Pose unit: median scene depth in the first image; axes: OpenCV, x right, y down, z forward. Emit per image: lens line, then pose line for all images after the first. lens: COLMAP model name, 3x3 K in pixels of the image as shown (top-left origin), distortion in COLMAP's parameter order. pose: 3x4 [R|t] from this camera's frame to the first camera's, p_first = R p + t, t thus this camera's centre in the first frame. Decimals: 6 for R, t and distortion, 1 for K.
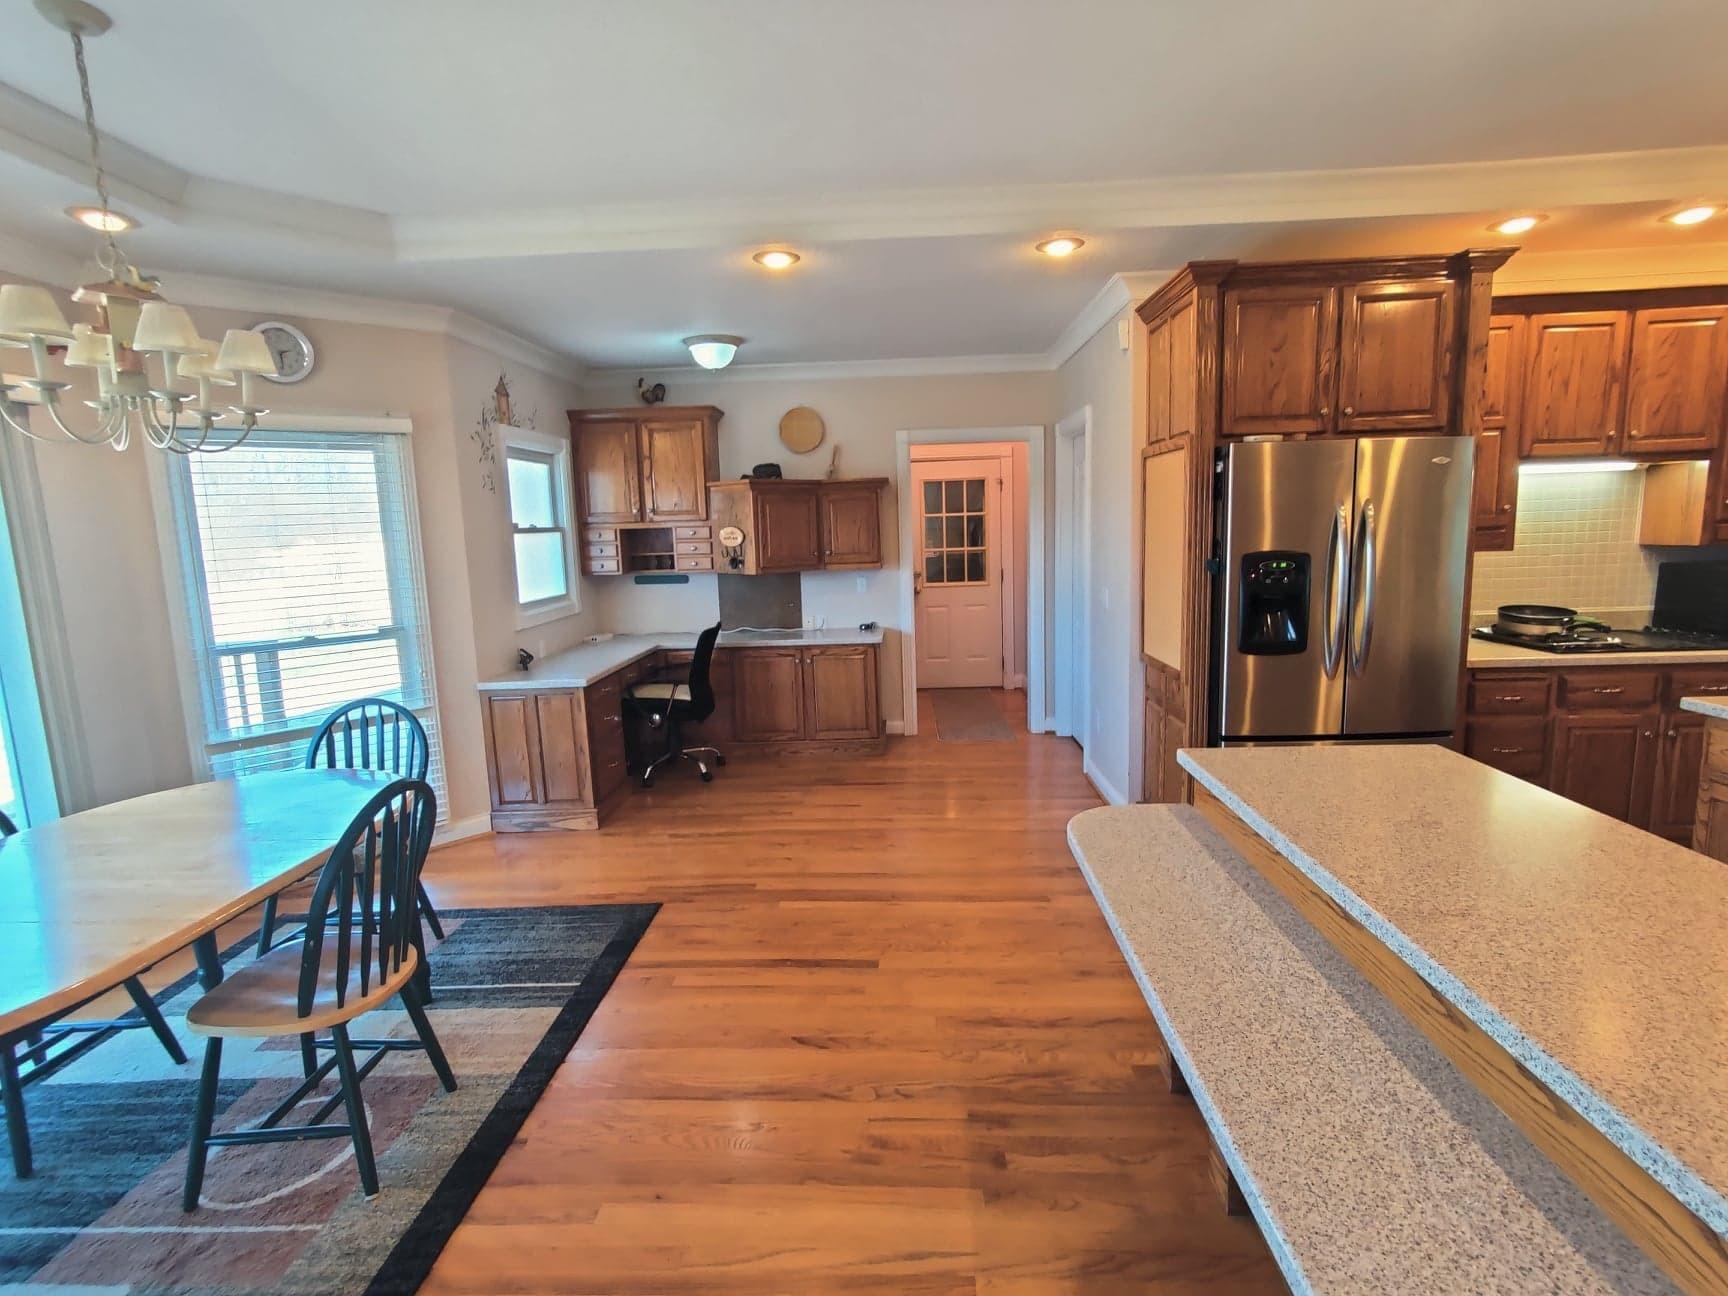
lens RADIAL K [[854.3, 0, 874.1], [0, 854.3, 643.6], [0, 0, 1]] dist [0.010381, 0.003458]
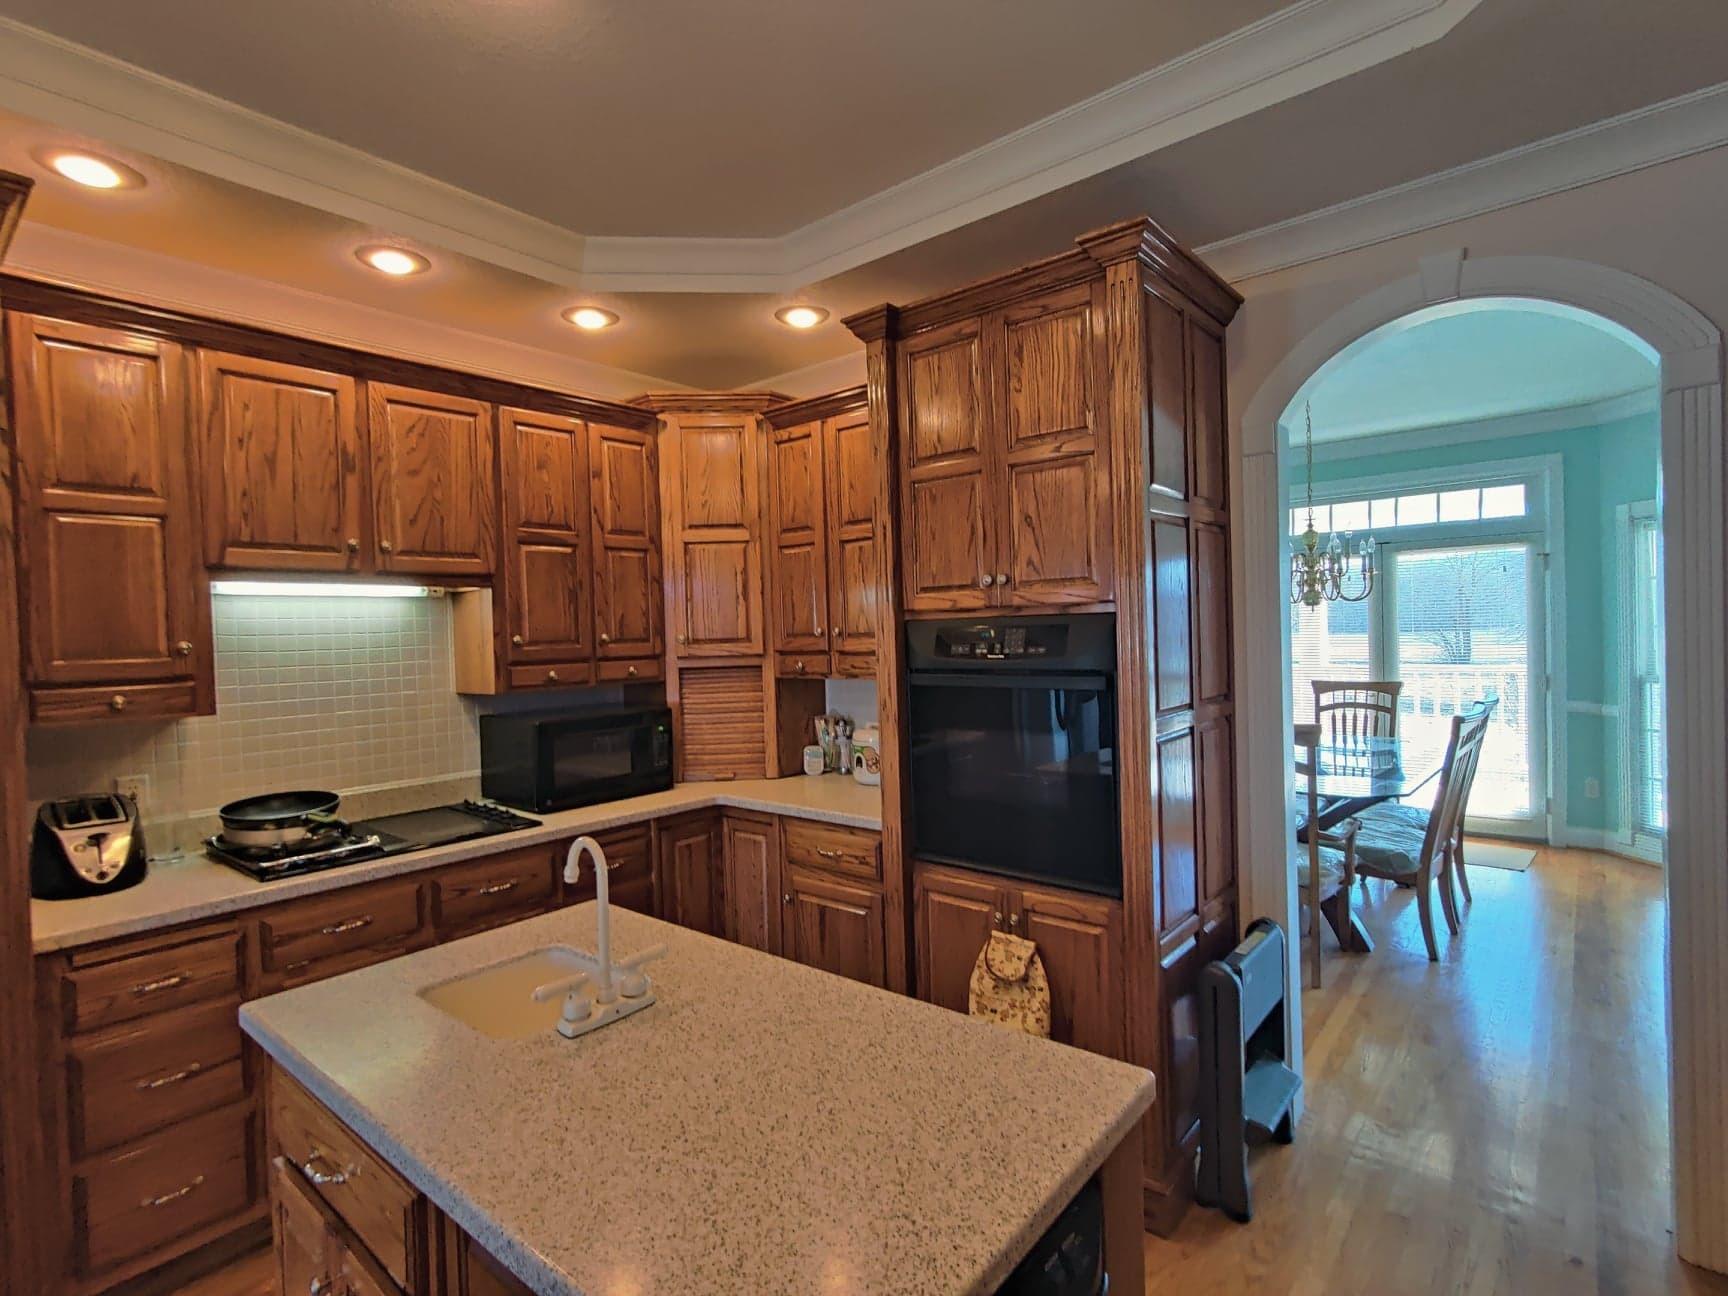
lens RADIAL K [[854.3, 0, 853.9], [0, 854.3, 644.7], [0, 0, 1]] dist [0.010381, 0.003458]
pose [[0.641106, -0.000870, 0.767452, 0.572011], [0.120008, 0.987811, -0.099132, -0.041981], [-0.758011, 0.155655, 0.633396, 0.255861]]
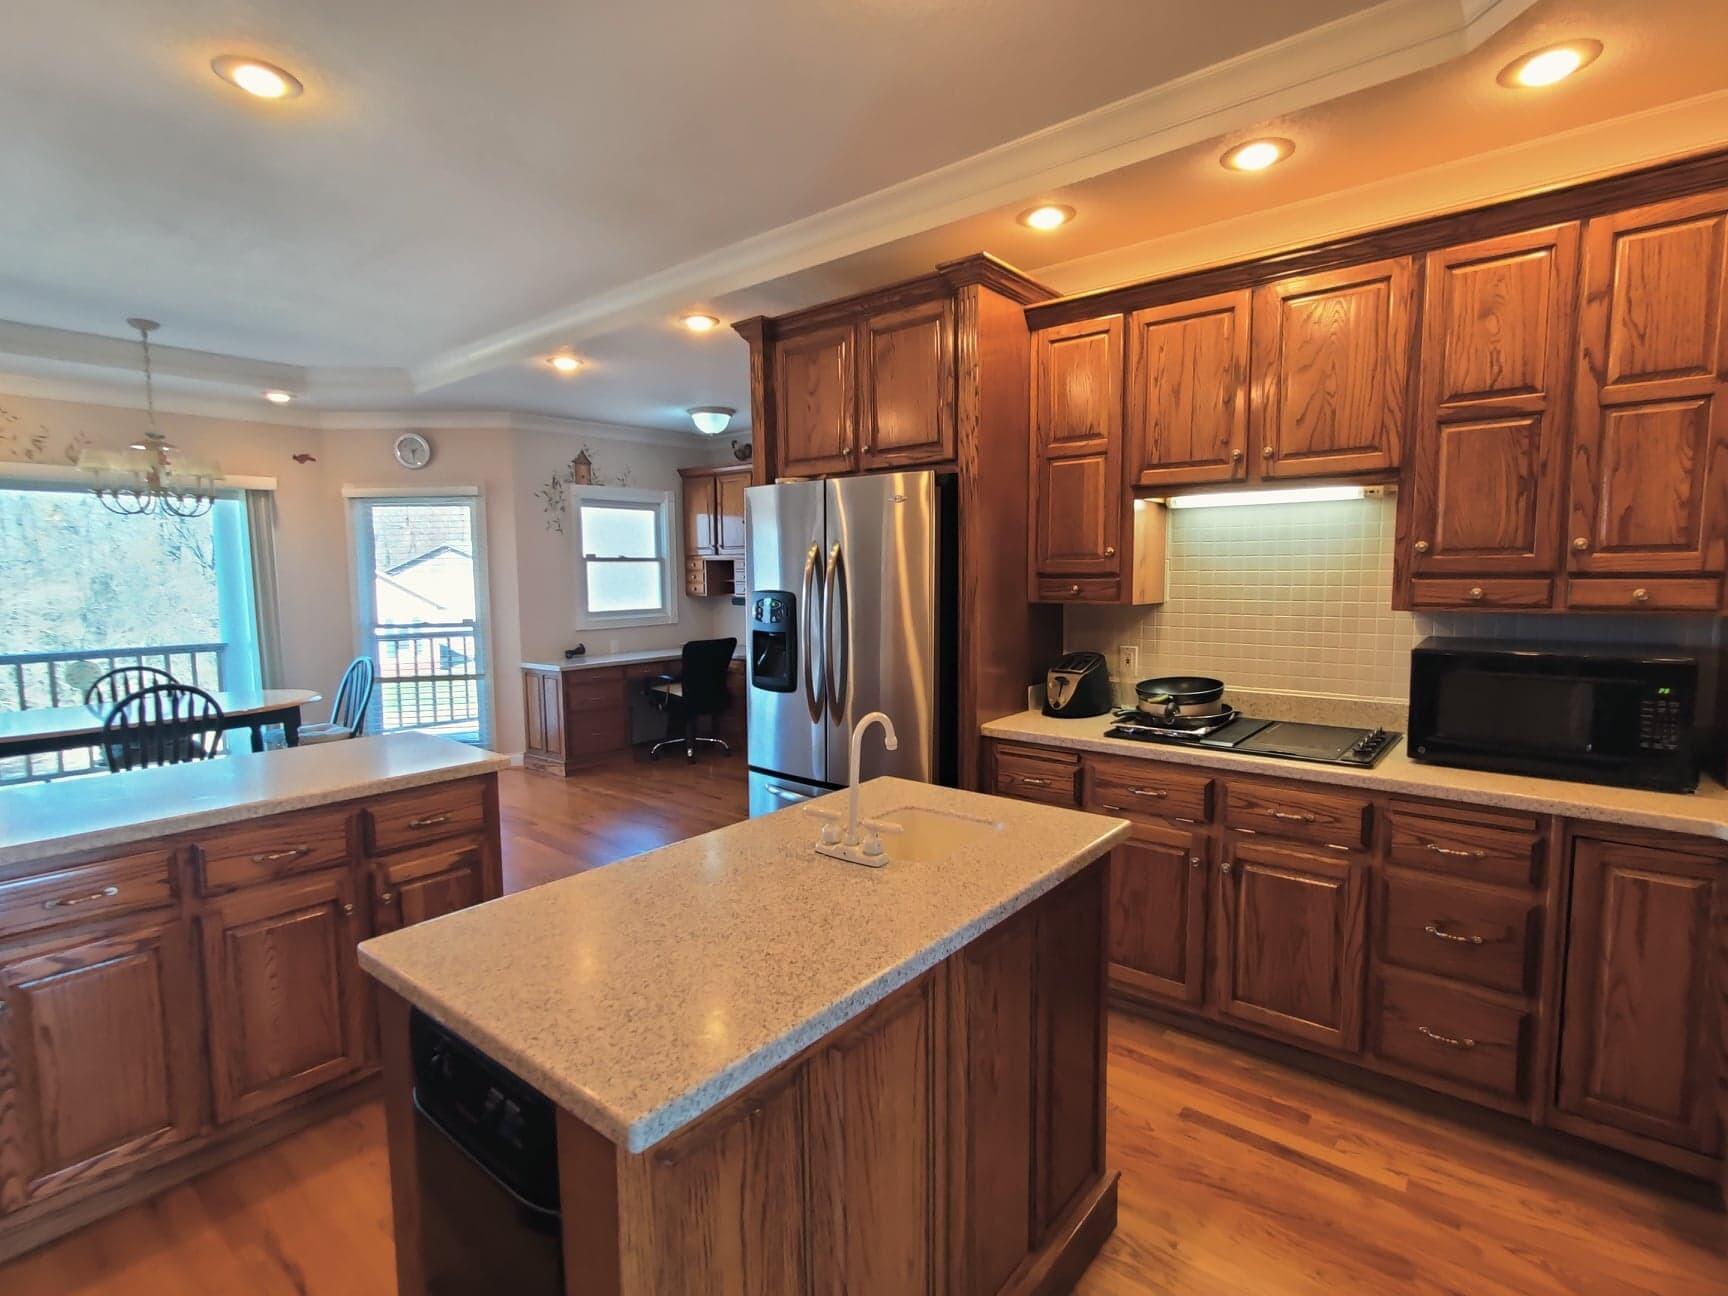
lens RADIAL K [[854.3, 0, 860.6], [0, 854.3, 643.5], [0, 0, 1]] dist [0.010381, 0.003458]
pose [[0.788959, 0.076151, -0.609709, 1.047531], [-0.098774, 0.995104, -0.003527, -0.045628], [0.606455, 0.063007, 0.792617, 0.228443]]
